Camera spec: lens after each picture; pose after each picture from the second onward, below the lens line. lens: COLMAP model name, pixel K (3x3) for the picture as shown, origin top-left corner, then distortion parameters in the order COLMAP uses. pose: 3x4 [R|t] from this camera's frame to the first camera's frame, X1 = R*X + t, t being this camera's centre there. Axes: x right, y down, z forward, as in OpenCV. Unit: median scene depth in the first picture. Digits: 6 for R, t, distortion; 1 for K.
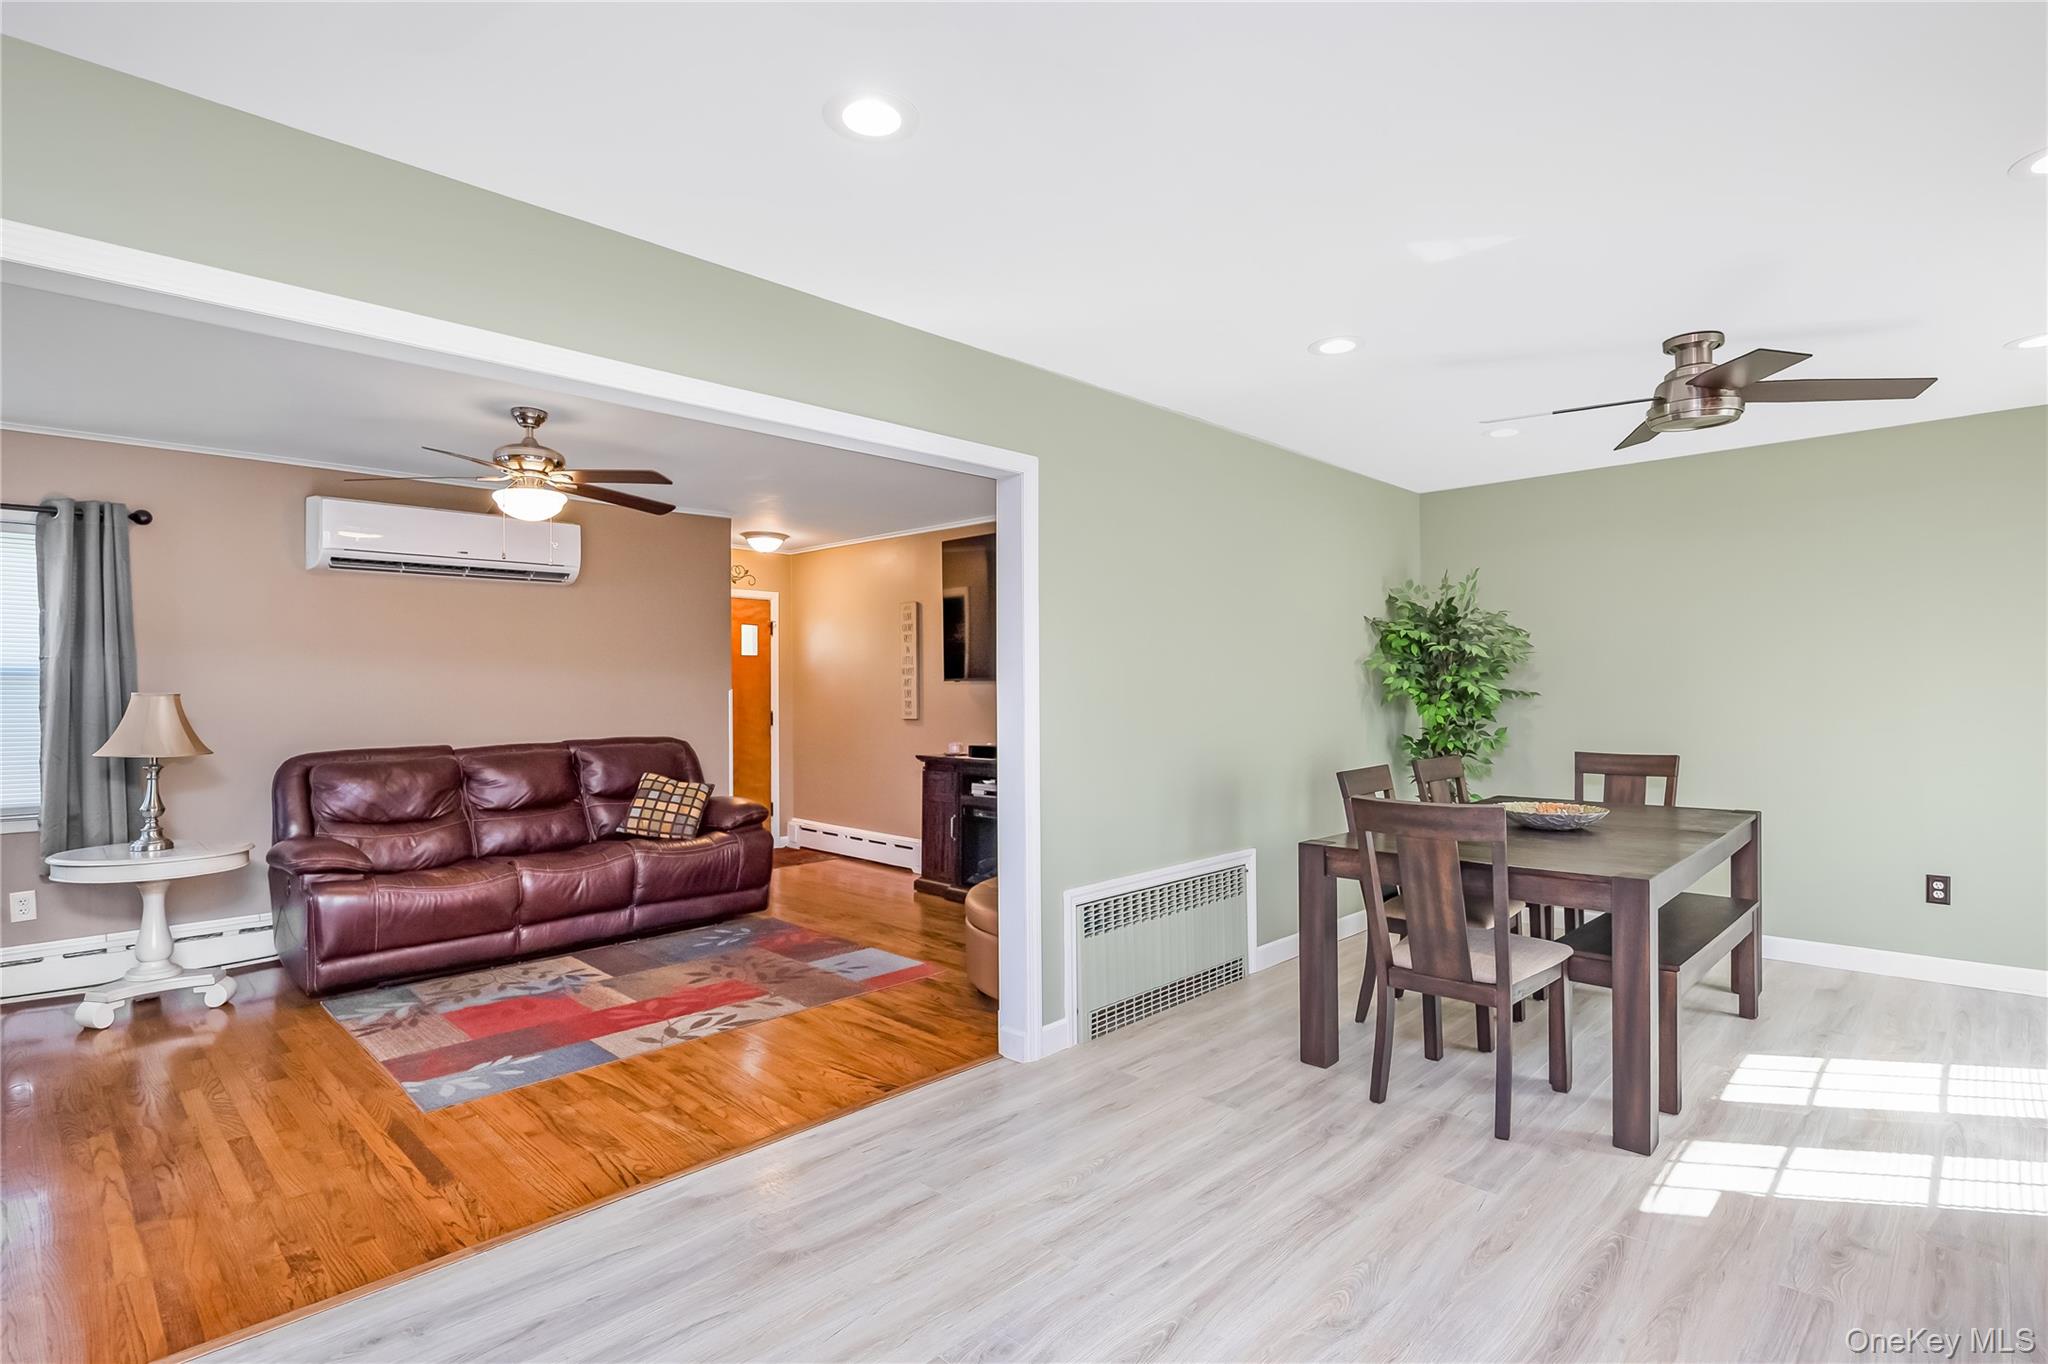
lens RADIAL K [[999.5, 0, 1092.6], [0, 999.5, 685.3], [0, 0, 1]] dist [-0.012489, 0.001207]
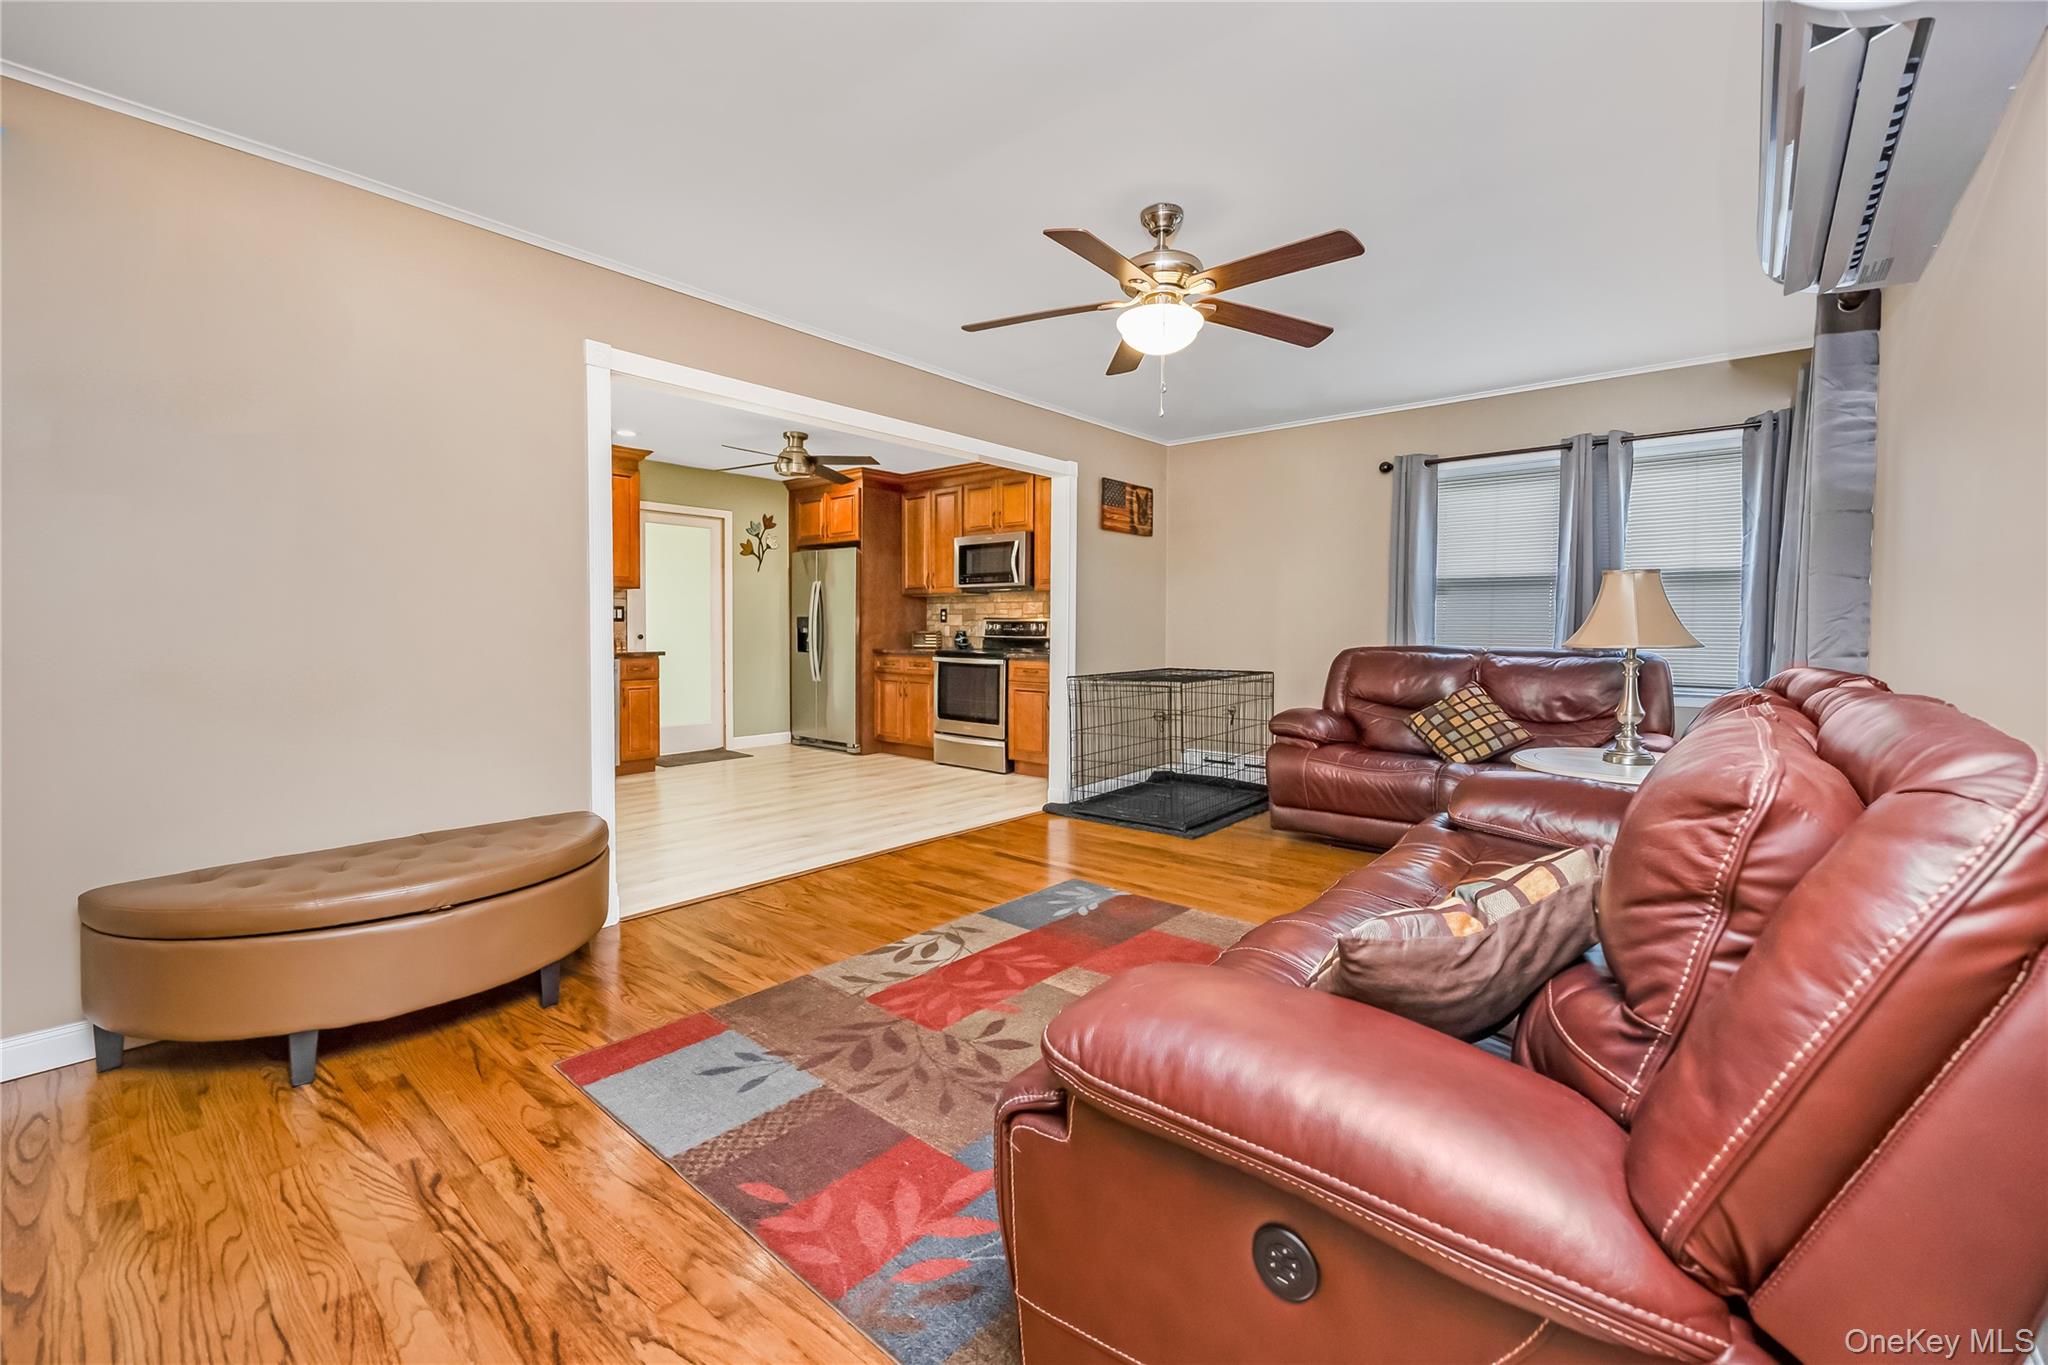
lens RADIAL K [[834.1, 0, 1066.8], [0, 834.1, 641.1], [0, 0, 1]] dist [-0.007601, 0.000107]
pose [[-0.998159, 0.006586, -0.060295, -0.416821], [0.005866, 0.999909, 0.012110, 0.051812], [0.060369, 0.011734, -0.998107, 1.535585]]
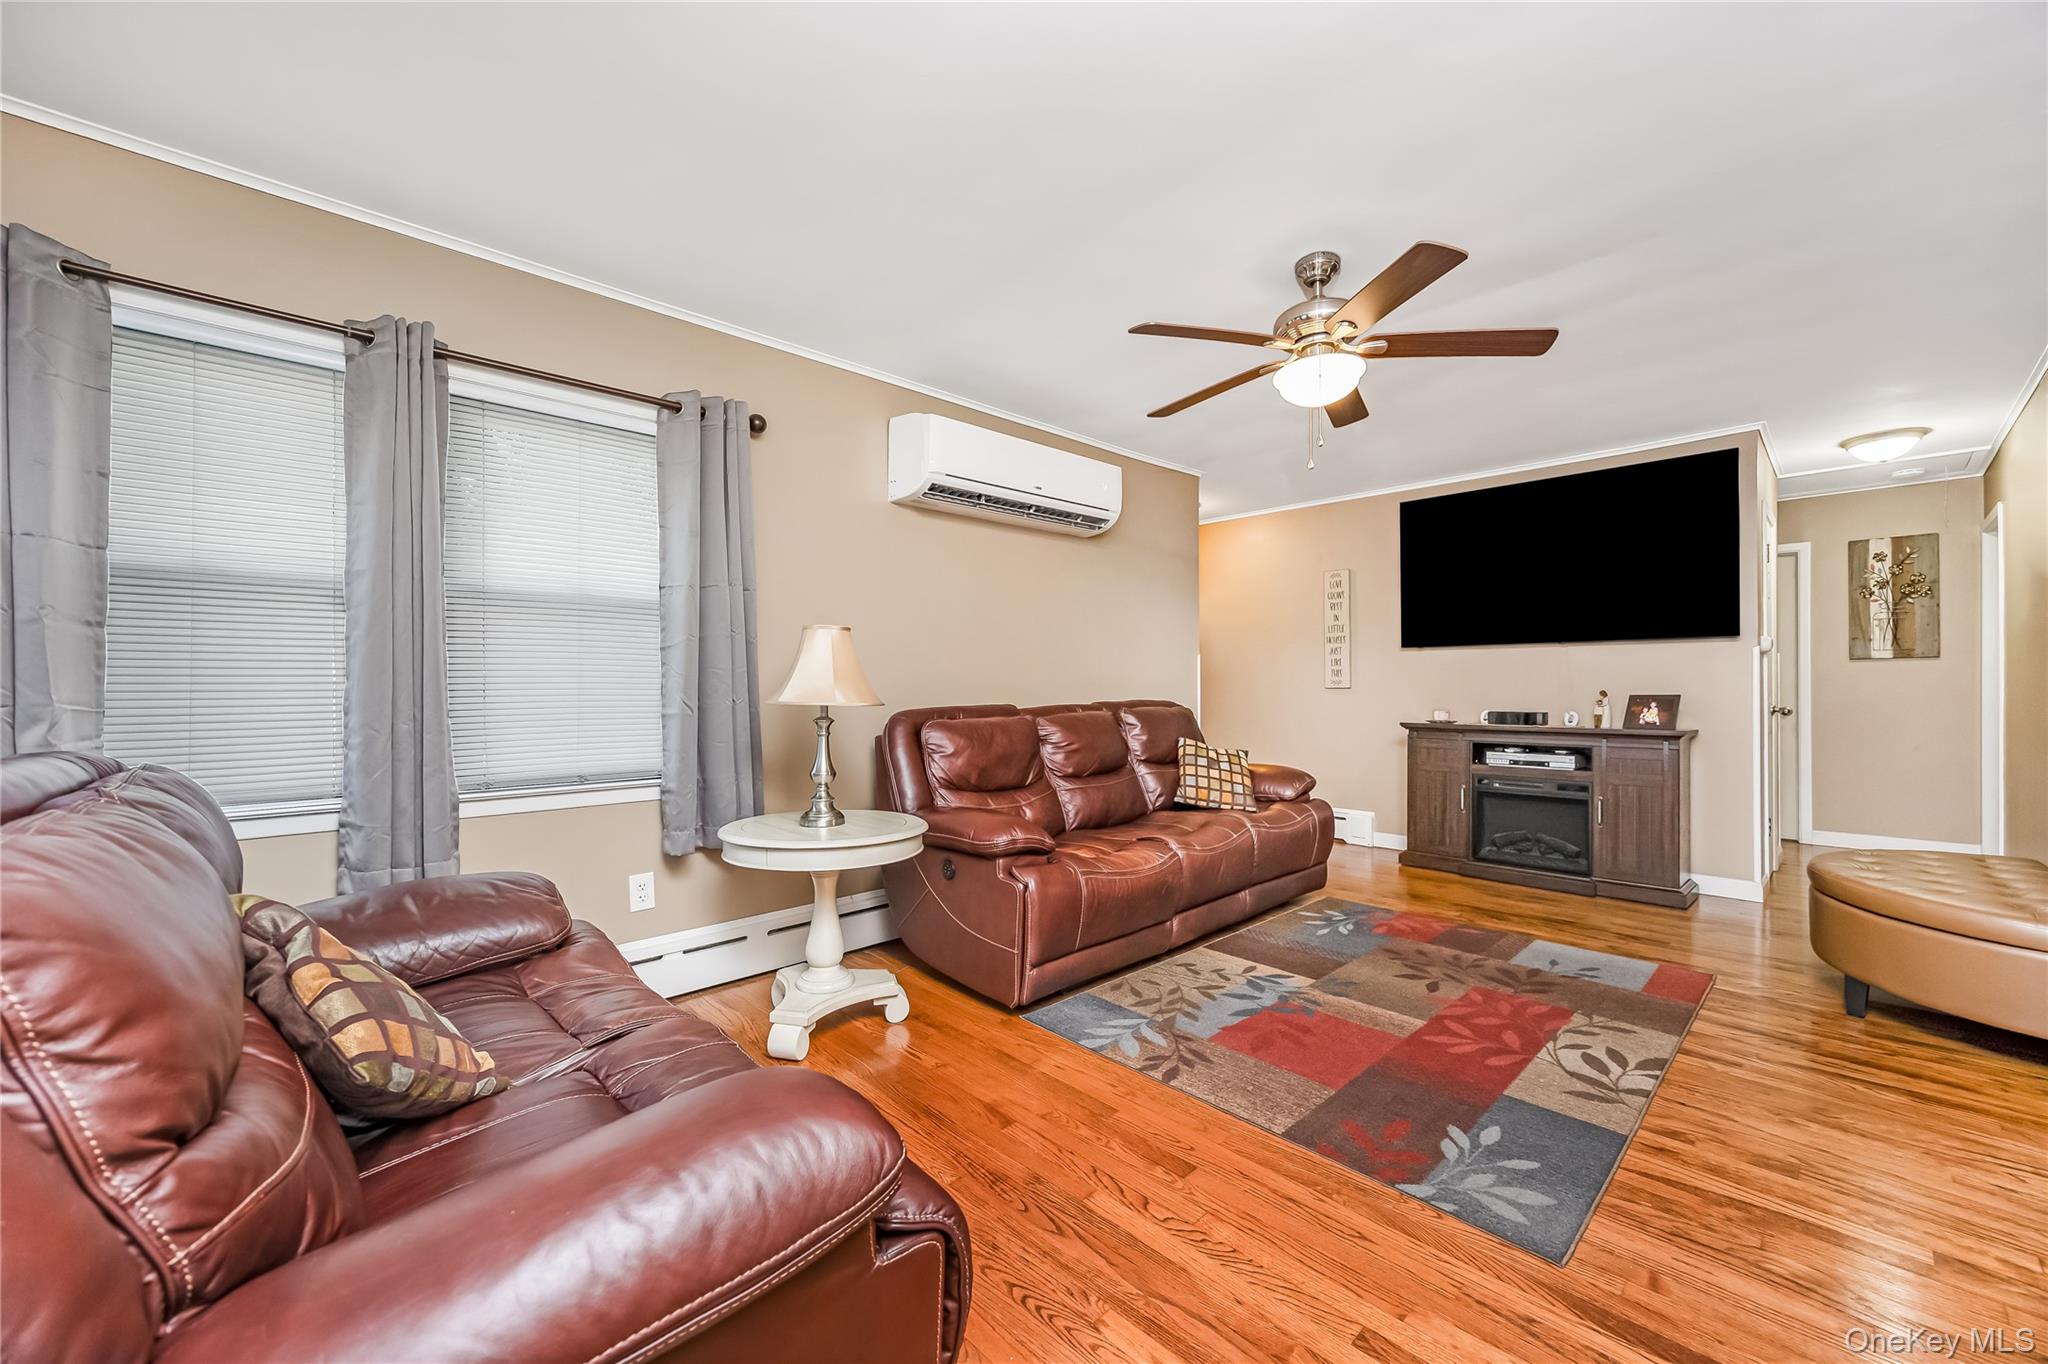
lens RADIAL K [[784.4, 0, 1078.3], [0, 784.4, 684.9], [0, 0, 1]] dist [-0.002644, 0.000269]
pose [[0.999113, 0.002641, -0.042016, -0.668474], [-0.002548, 0.999994, 0.002269, 0.048787], [0.042021, -0.002160, 0.999114, 0.352511]]
